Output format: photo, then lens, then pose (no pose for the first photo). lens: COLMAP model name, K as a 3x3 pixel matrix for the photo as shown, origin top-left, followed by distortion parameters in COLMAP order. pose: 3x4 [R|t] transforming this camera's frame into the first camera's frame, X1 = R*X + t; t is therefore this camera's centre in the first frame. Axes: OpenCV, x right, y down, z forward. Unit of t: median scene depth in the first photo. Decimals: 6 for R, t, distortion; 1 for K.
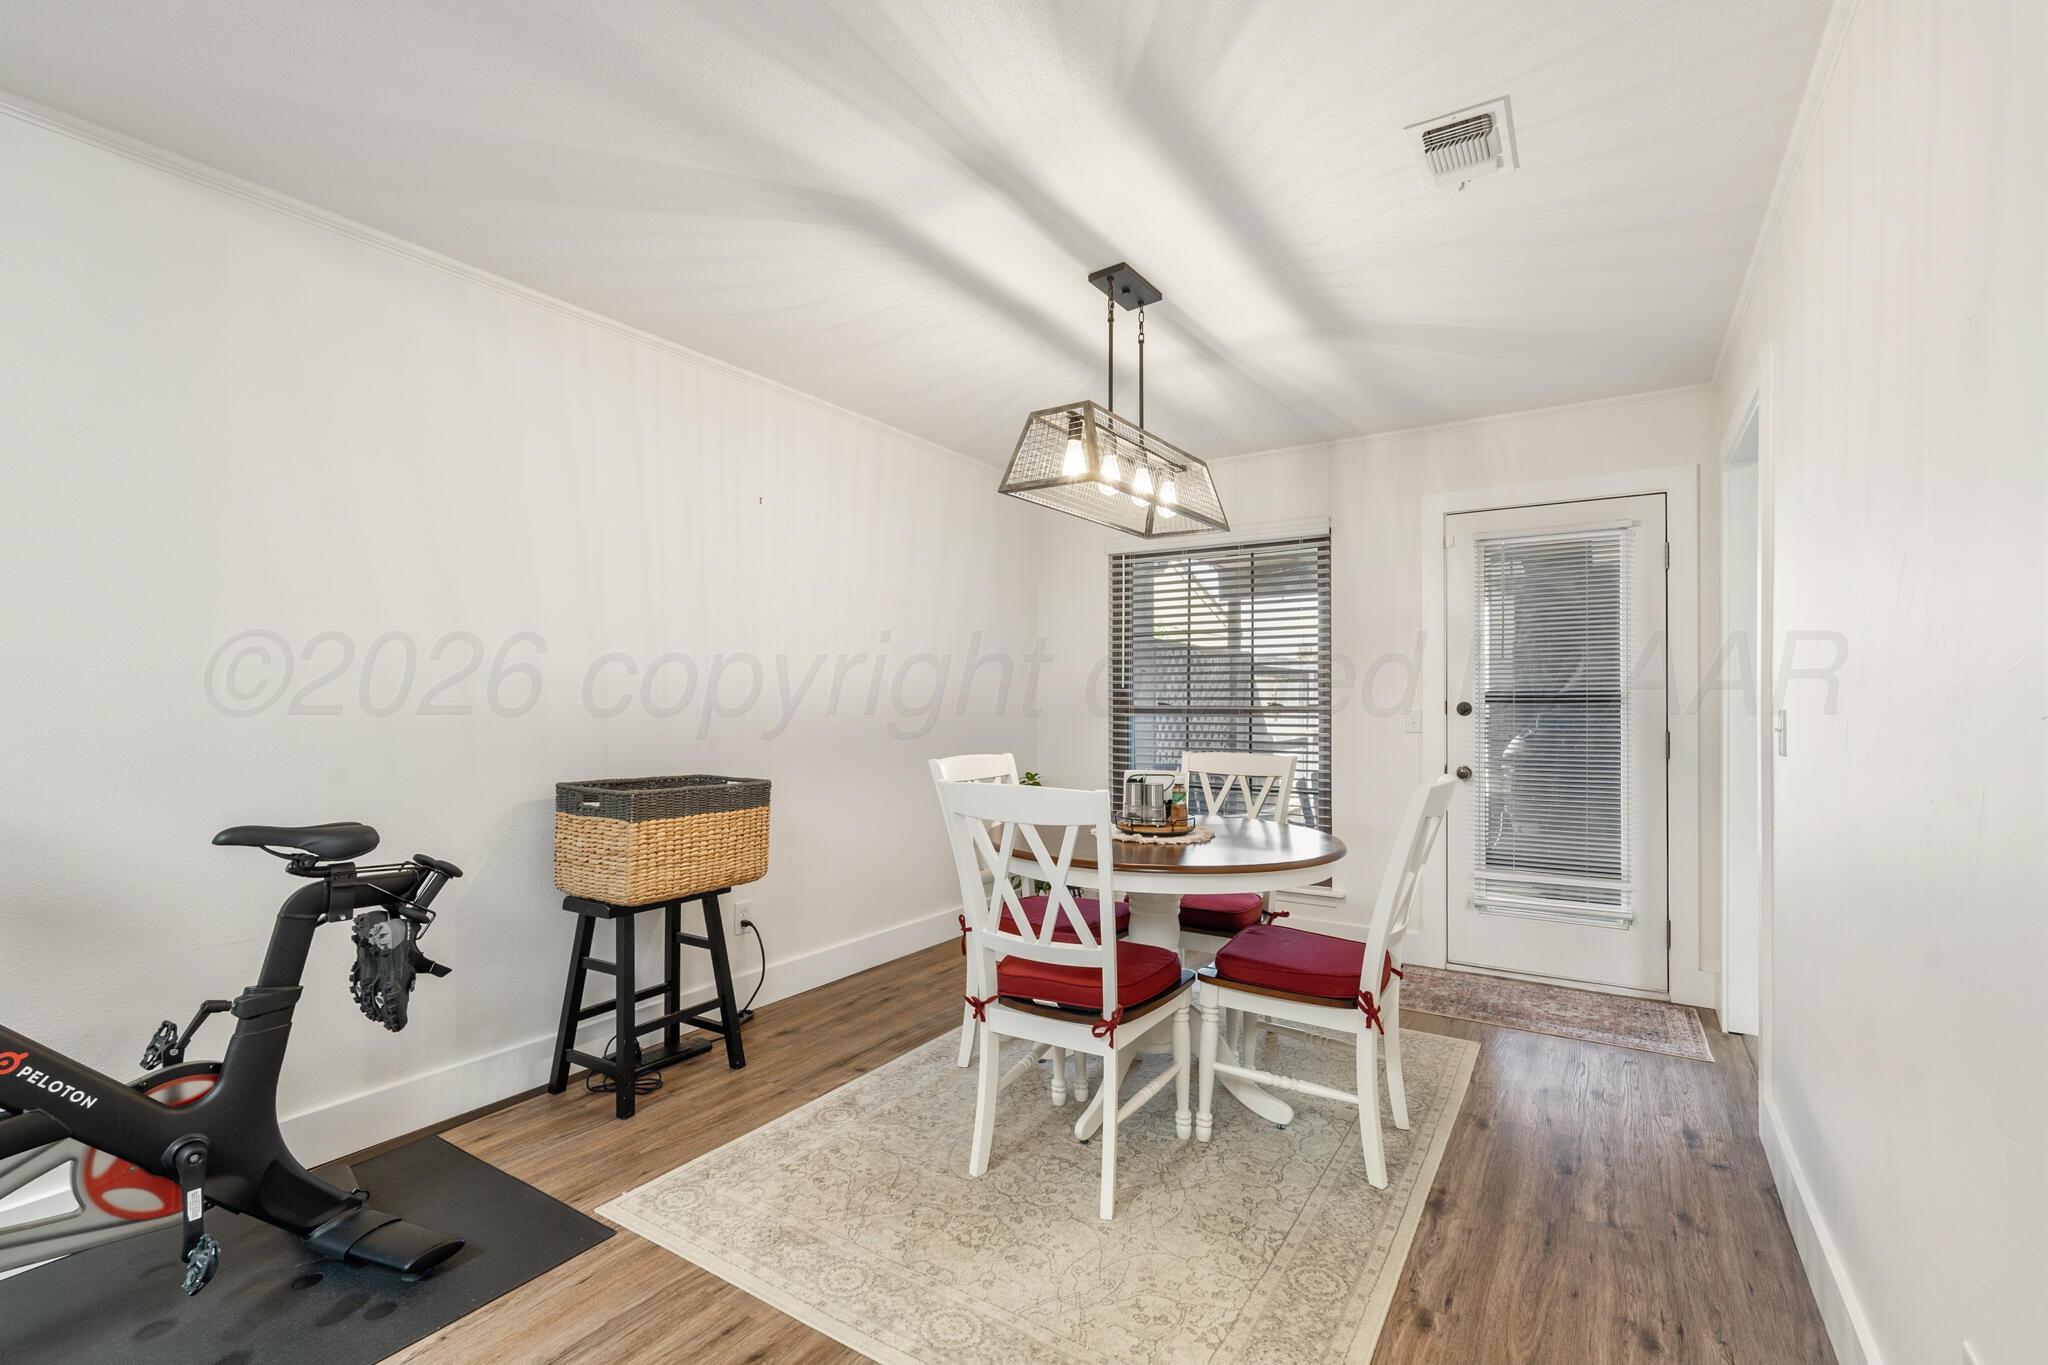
lens RADIAL K [[910.6, 0, 1014.9], [0, 910.6, 710.4], [0, 0, 1]] dist [-0.002299, -0.000538]
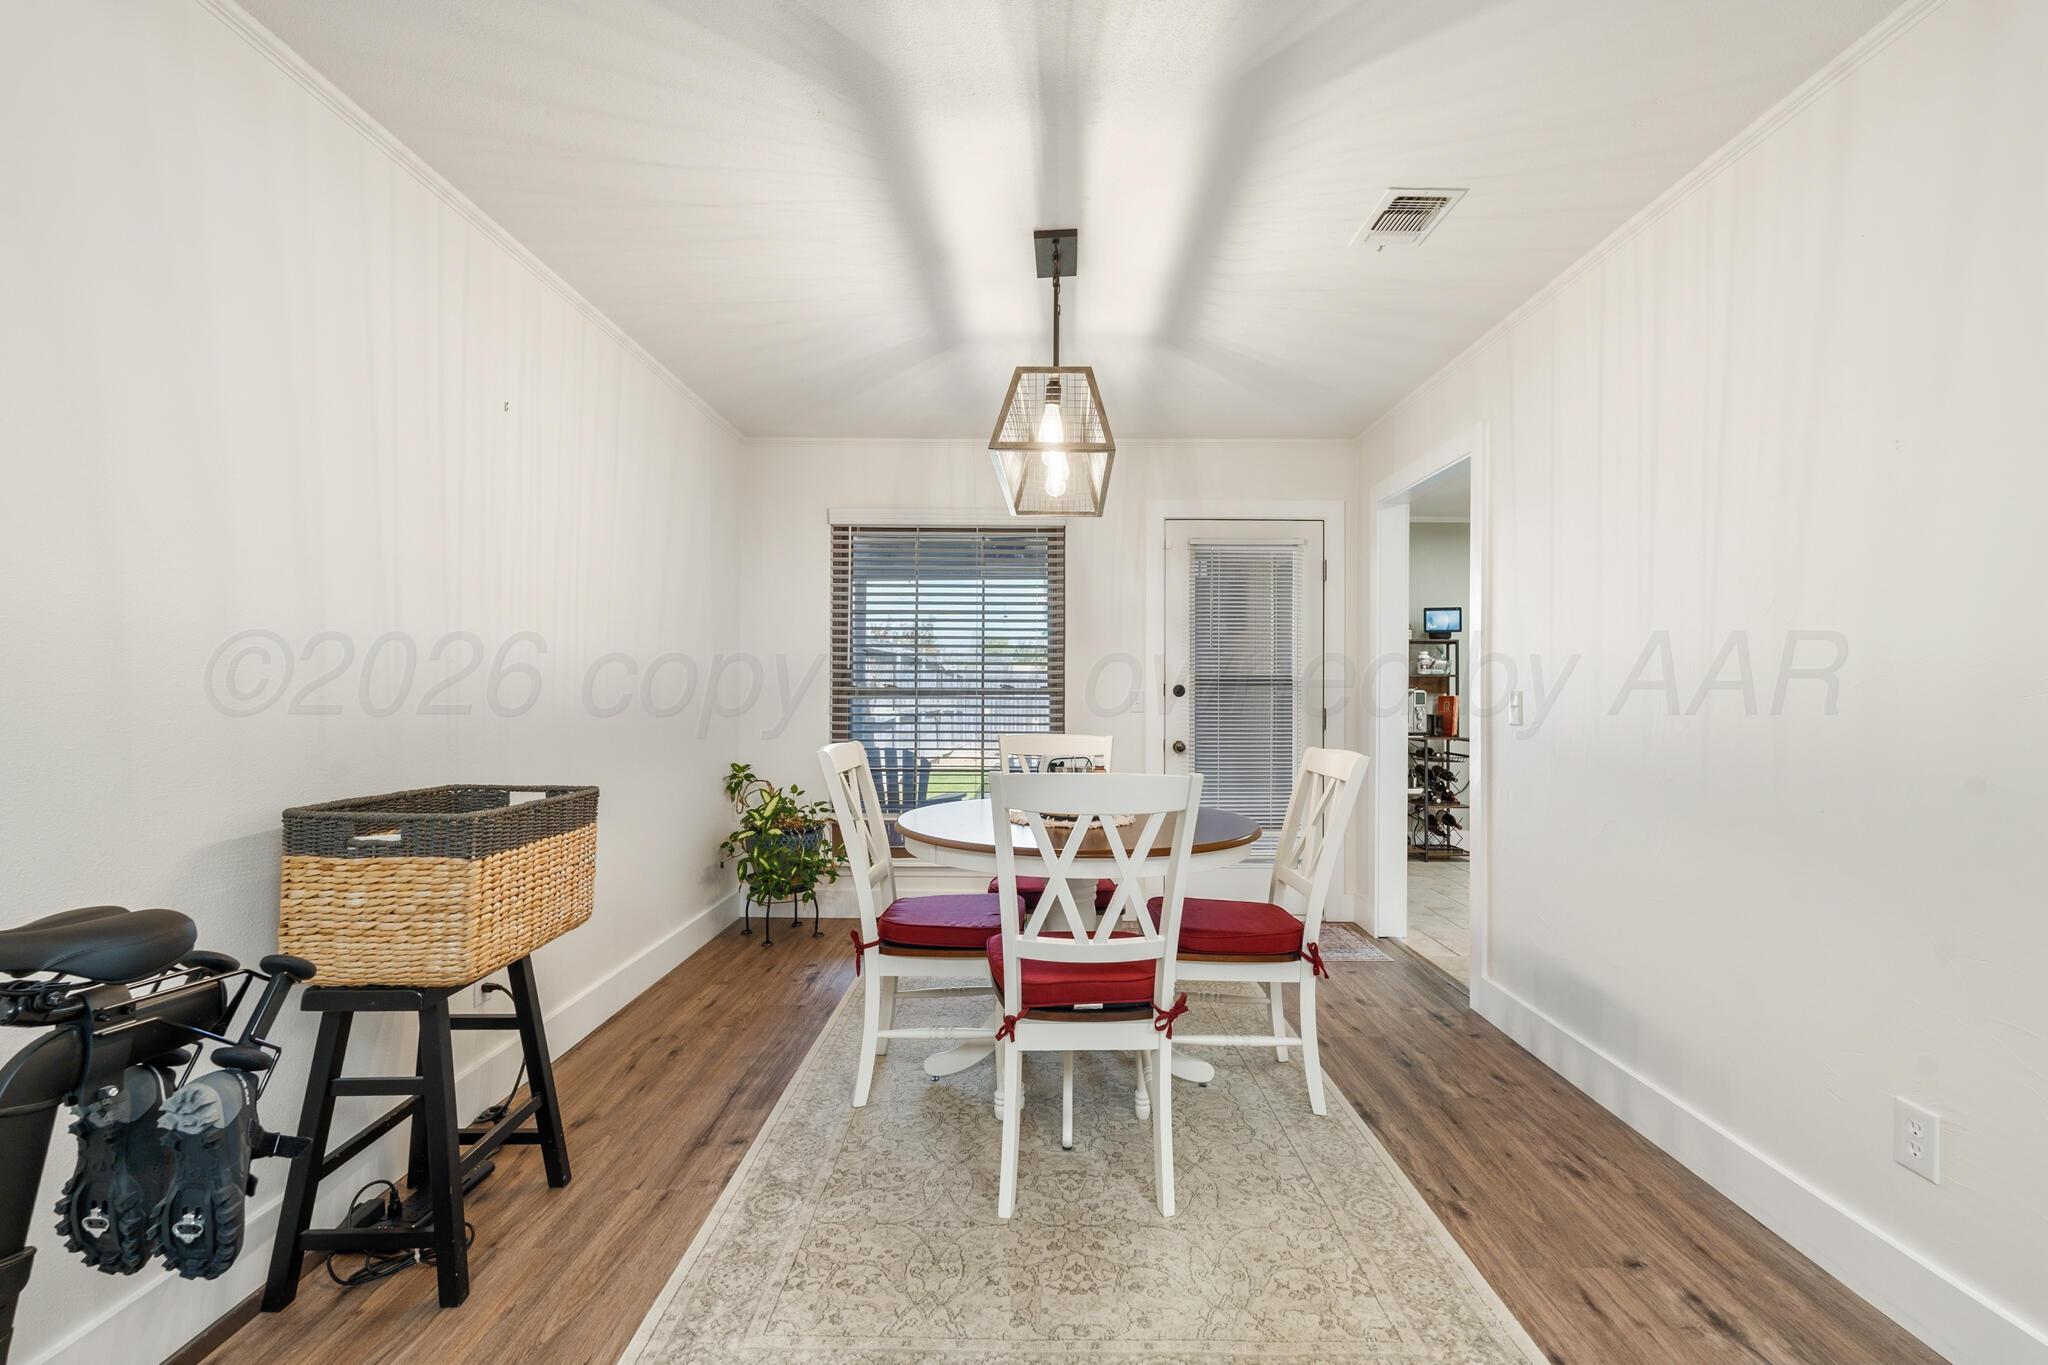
lens RADIAL K [[915.5, 0, 1030.2], [0, 915.5, 689.9], [0, 0, 1]] dist [-0.001446, -0.000276]
pose [[0.837682, 0.000517, 0.546157, -0.442580], [0.000836, 0.999997, -0.002230, -0.000478], [-0.546157, 0.002324, 0.837680, 0.207204]]
